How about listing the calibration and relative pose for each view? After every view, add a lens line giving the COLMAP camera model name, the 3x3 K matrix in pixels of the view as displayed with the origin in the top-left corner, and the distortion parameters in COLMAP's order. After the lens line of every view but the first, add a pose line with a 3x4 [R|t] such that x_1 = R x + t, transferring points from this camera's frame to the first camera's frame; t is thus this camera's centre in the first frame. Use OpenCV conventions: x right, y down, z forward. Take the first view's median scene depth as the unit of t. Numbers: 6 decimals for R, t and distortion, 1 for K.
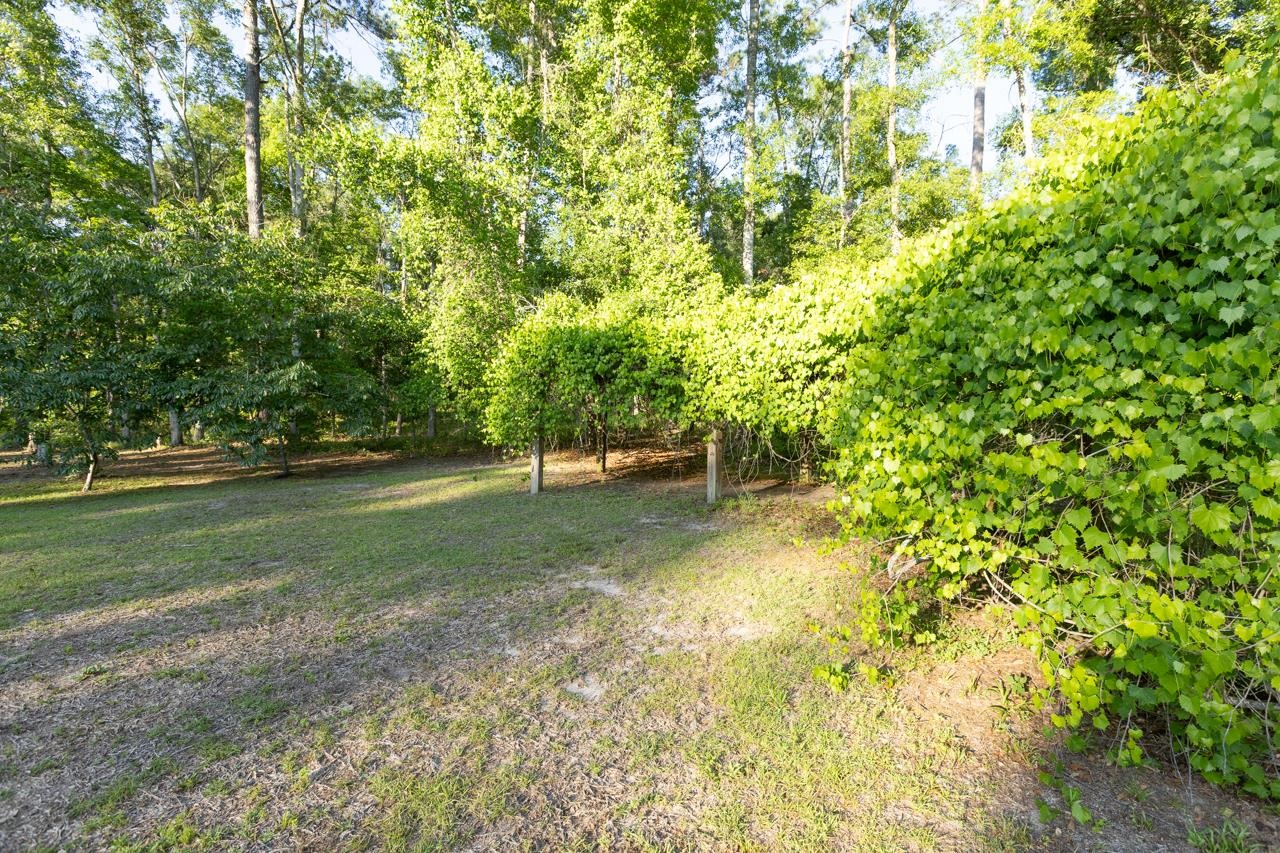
lens RADIAL K [[588.2, 0, 642.3], [0, 588.2, 426.0], [0, 0, 1]] dist [0.000288, 0.000021]
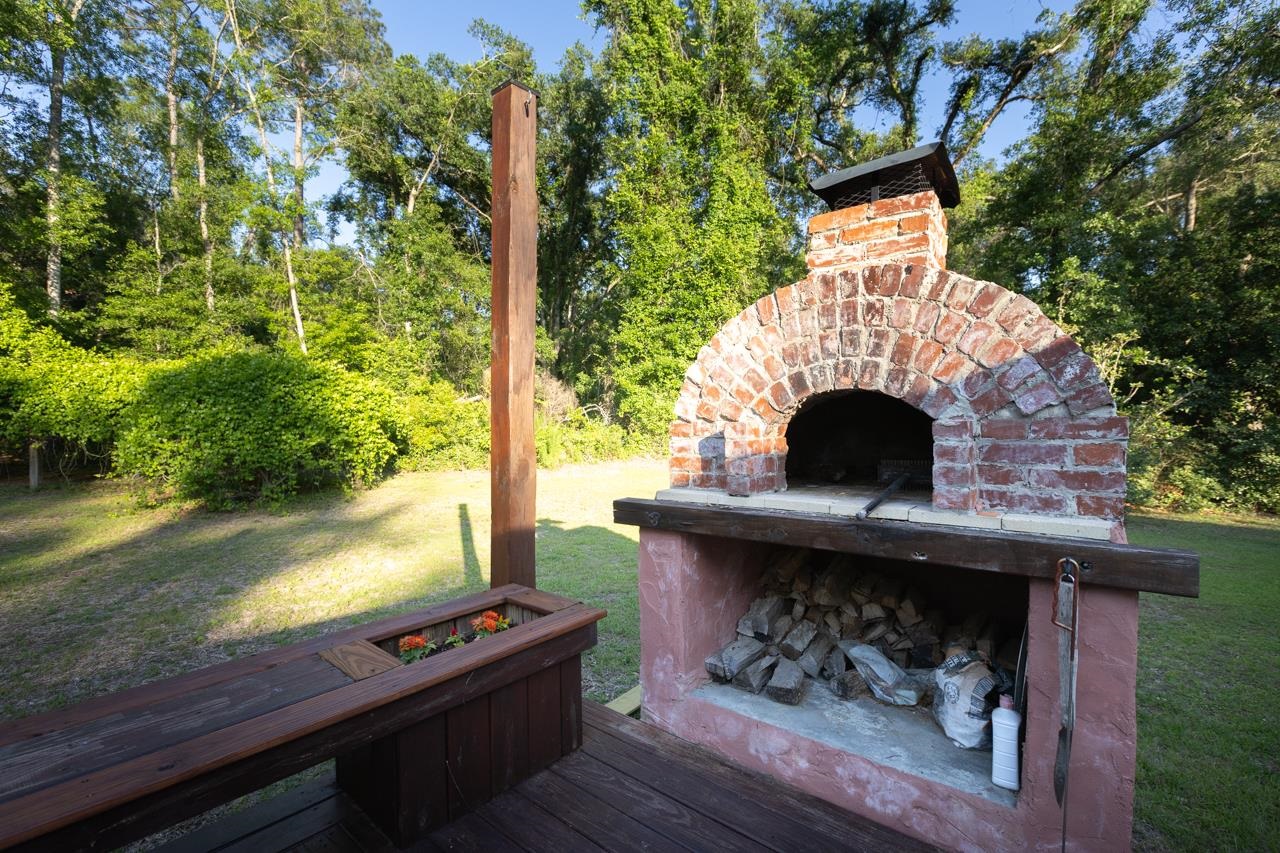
lens RADIAL K [[588.2, 0, 645.6], [0, 588.2, 432.5], [0, 0, 1]] dist [0.000288, 0.000021]
pose [[0.557403, -0.005717, 0.830222, -0.343666], [0.012057, 0.999927, -0.001209, 0.004977], [-0.830154, 0.010684, 0.557431, -1.533187]]
